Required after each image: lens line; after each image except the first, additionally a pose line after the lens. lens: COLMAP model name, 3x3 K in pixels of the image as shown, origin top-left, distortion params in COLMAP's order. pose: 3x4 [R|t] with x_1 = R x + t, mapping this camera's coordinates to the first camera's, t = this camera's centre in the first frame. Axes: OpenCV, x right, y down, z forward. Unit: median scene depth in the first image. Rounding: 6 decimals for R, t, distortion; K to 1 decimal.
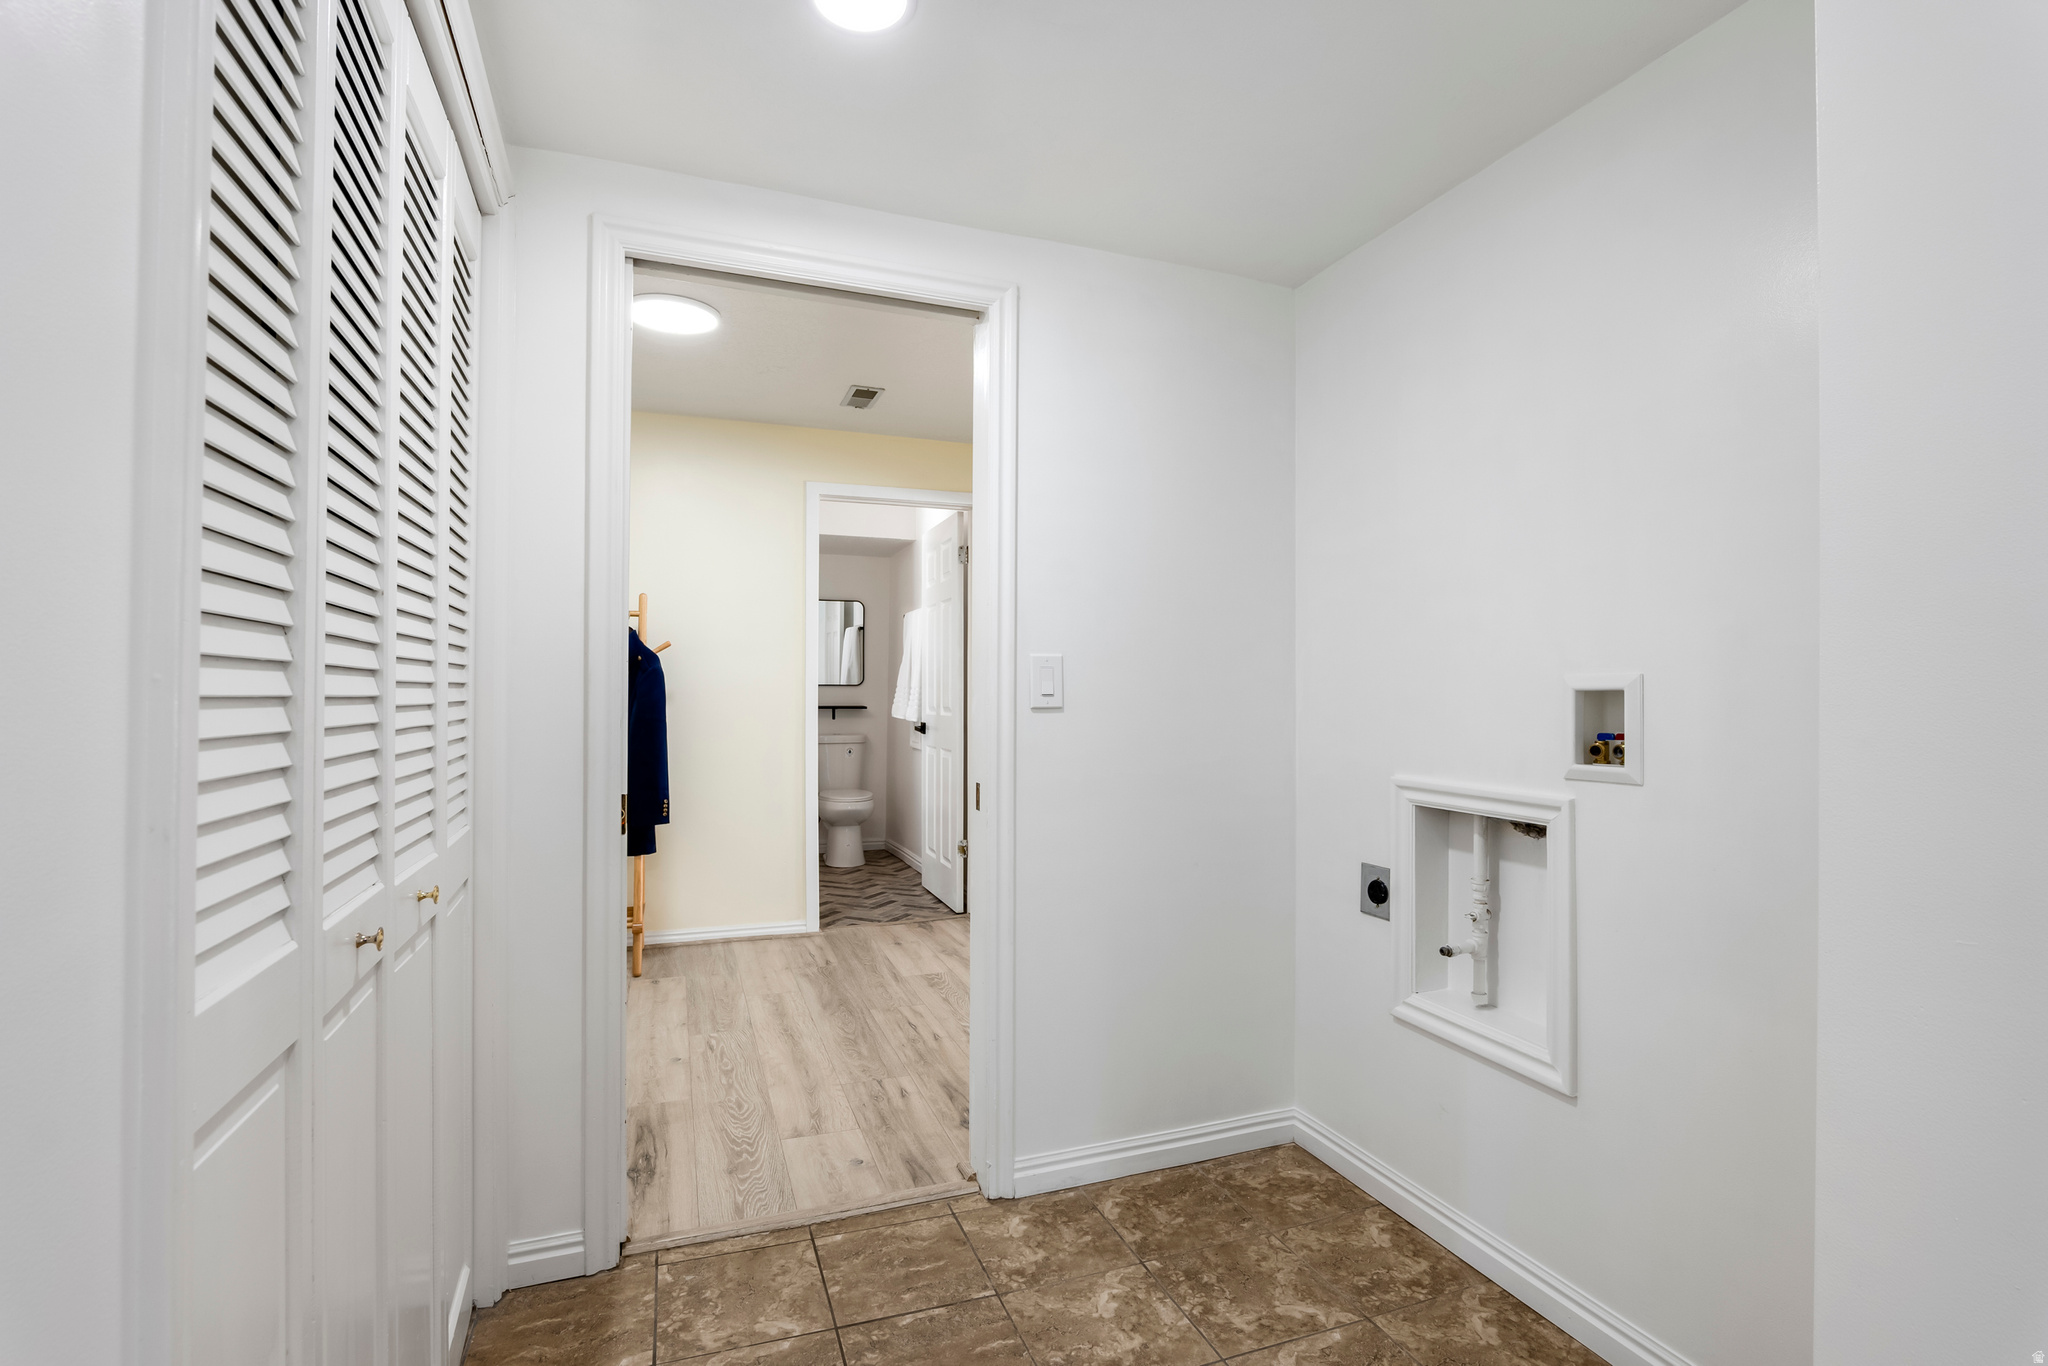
lens RADIAL K [[952.5, 0, 1021.2], [0, 952.5, 685.9], [0, 0, 1]] dist [-0.016200, 0.002087]
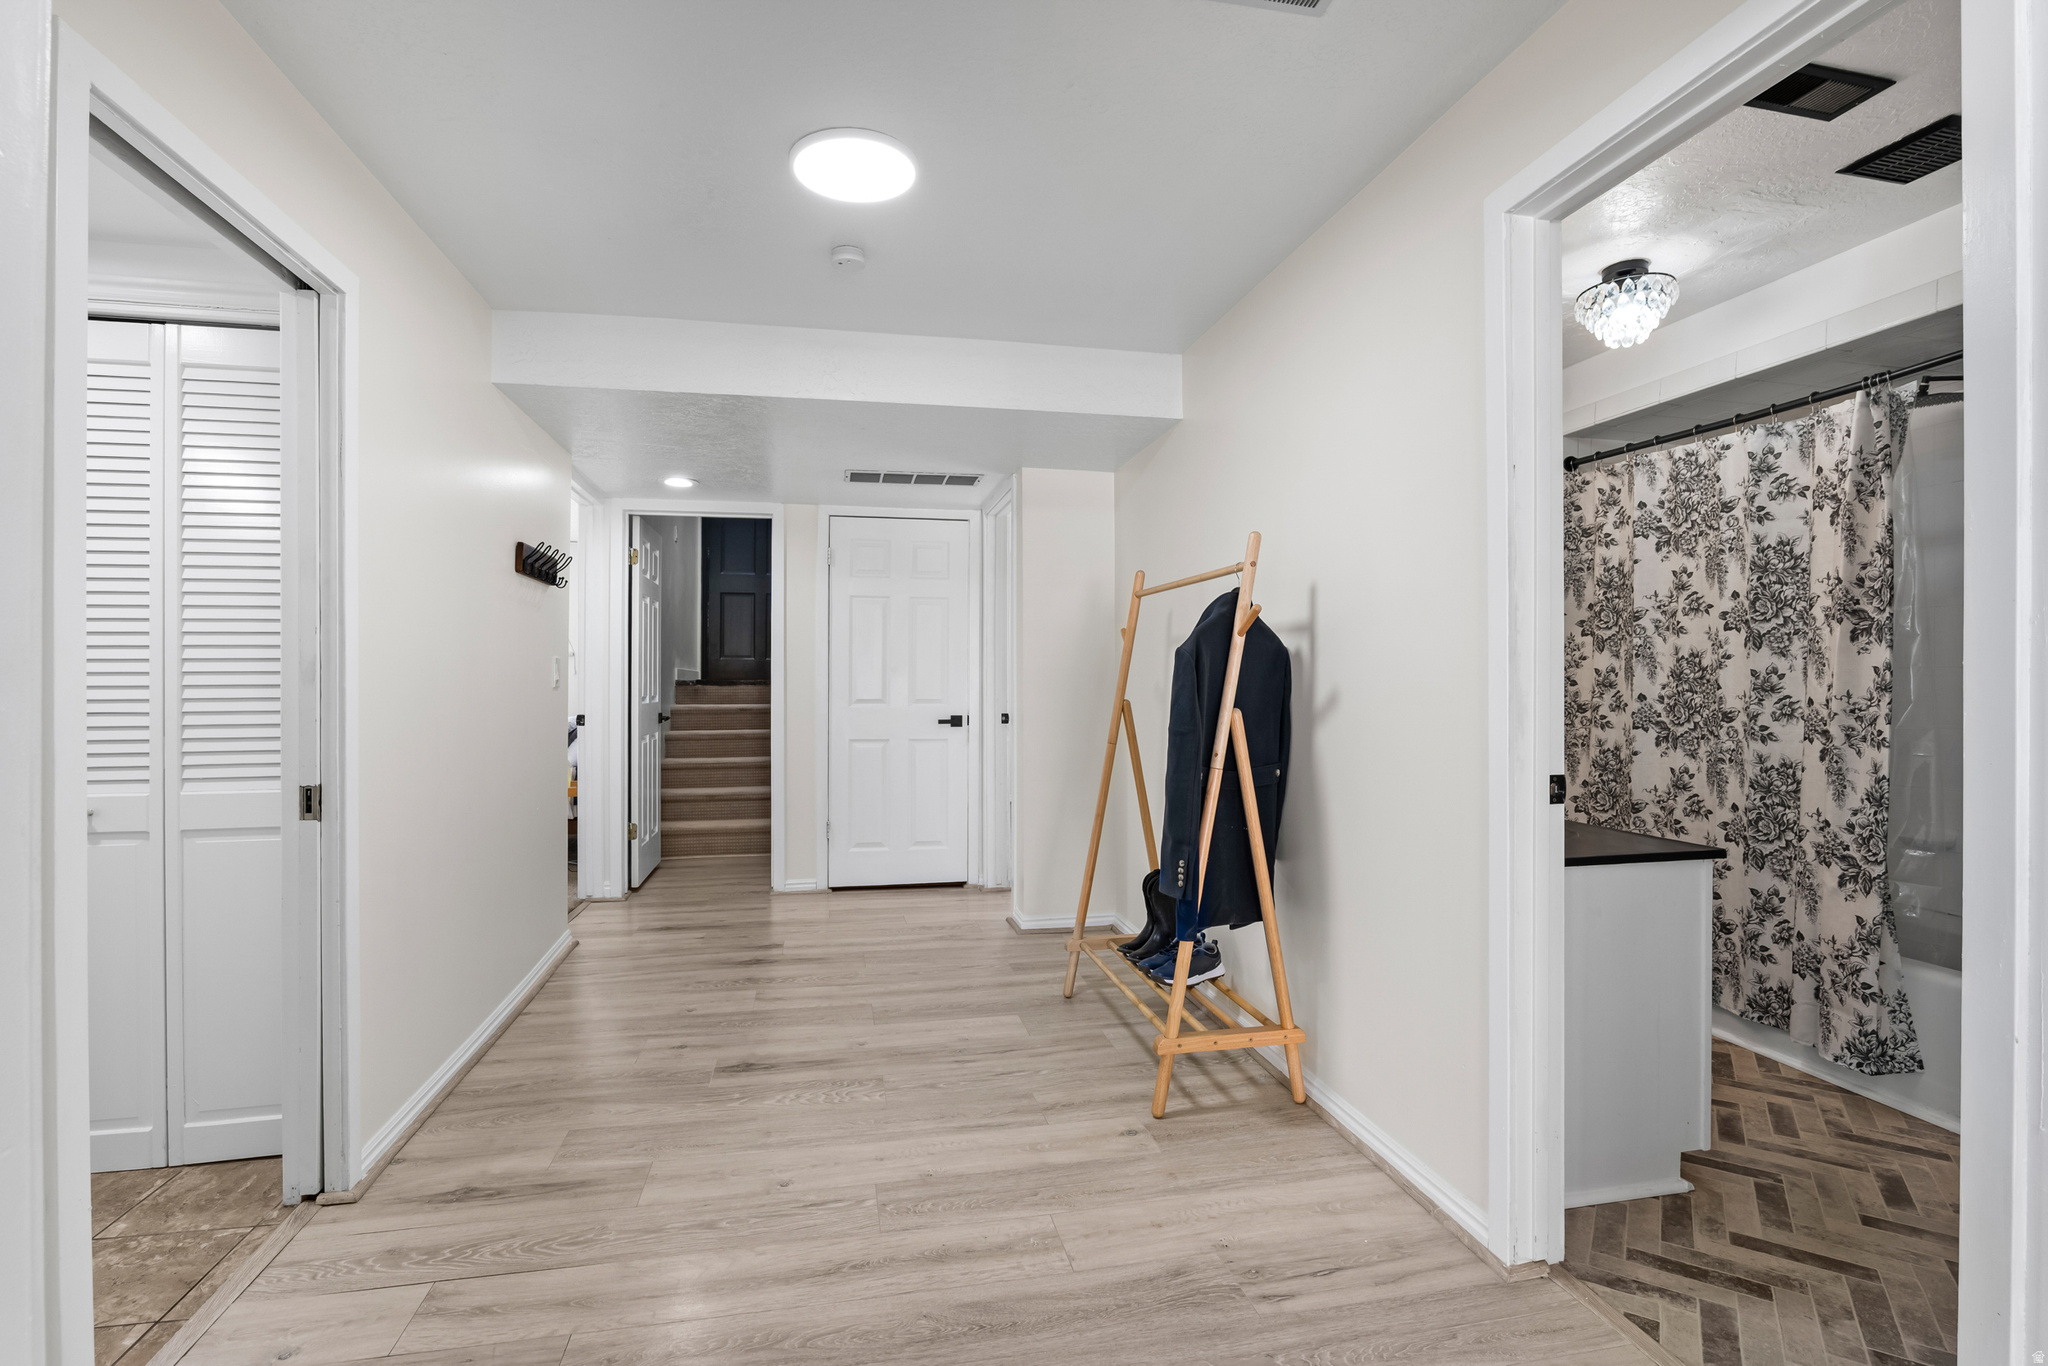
lens RADIAL K [[952.5, 0, 1017.4], [0, 952.5, 678.7], [0, 0, 1]] dist [-0.016200, 0.002087]
pose [[-0.155224, -0.014272, -0.987776, 0.314176], [0.008234, 0.999842, -0.015740, 0.012602], [0.987845, -0.010577, -0.155082, 1.187218]]
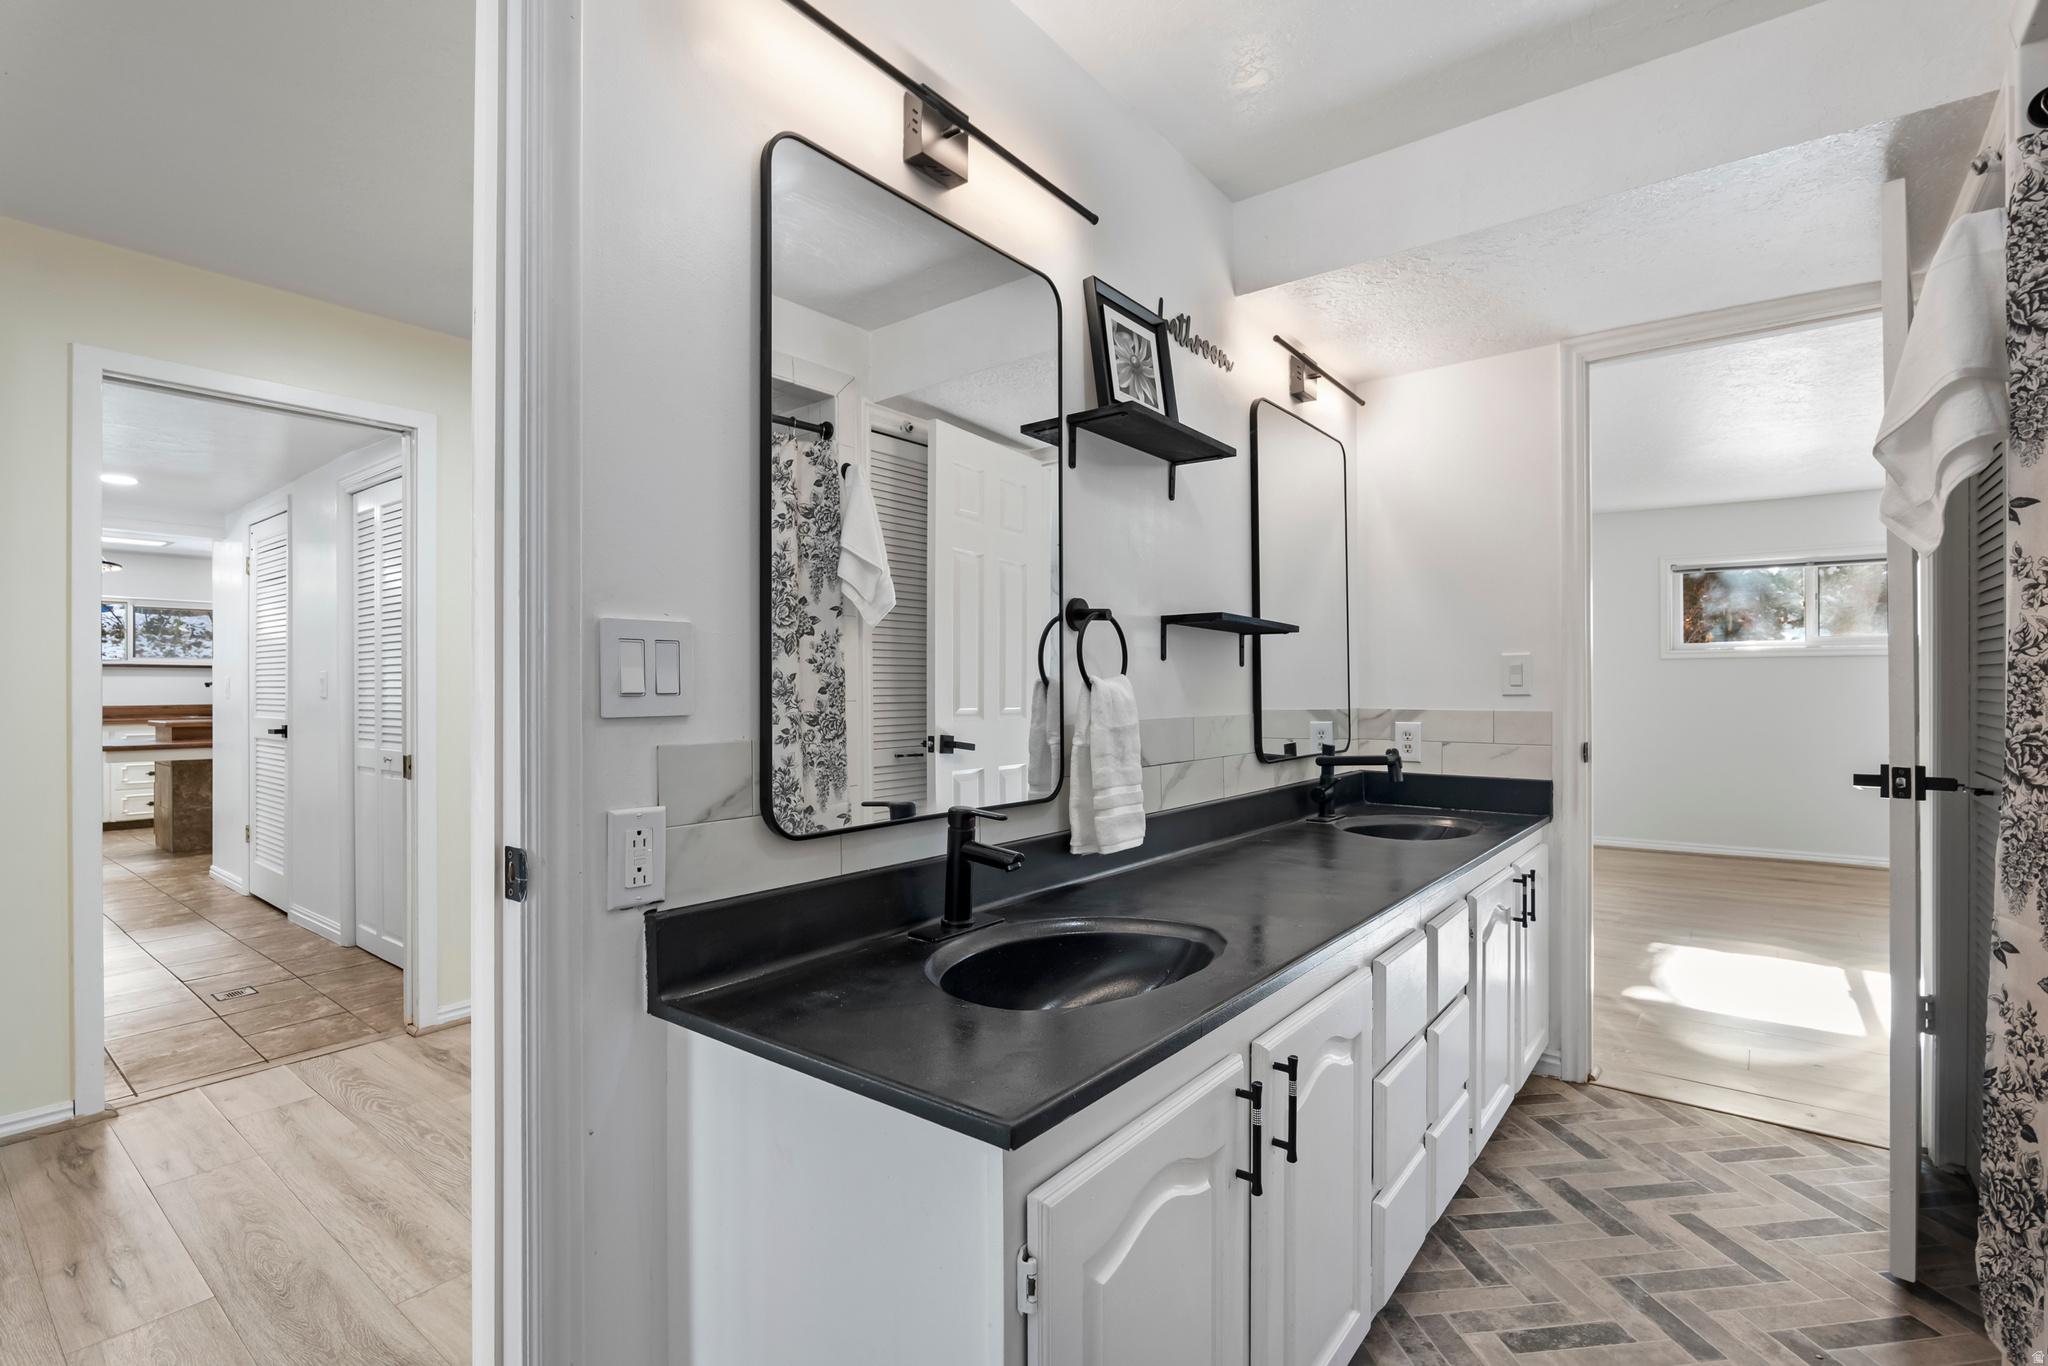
lens RADIAL K [[952.5, 0, 1033.2], [0, 952.5, 681.3], [0, 0, 1]] dist [-0.016200, 0.002087]
pose [[-0.850730, -0.008925, -0.525528, -0.288053], [-0.003219, 0.999926, -0.011771, 0.002377], [0.525594, -0.008322, -0.850695, 1.798364]]
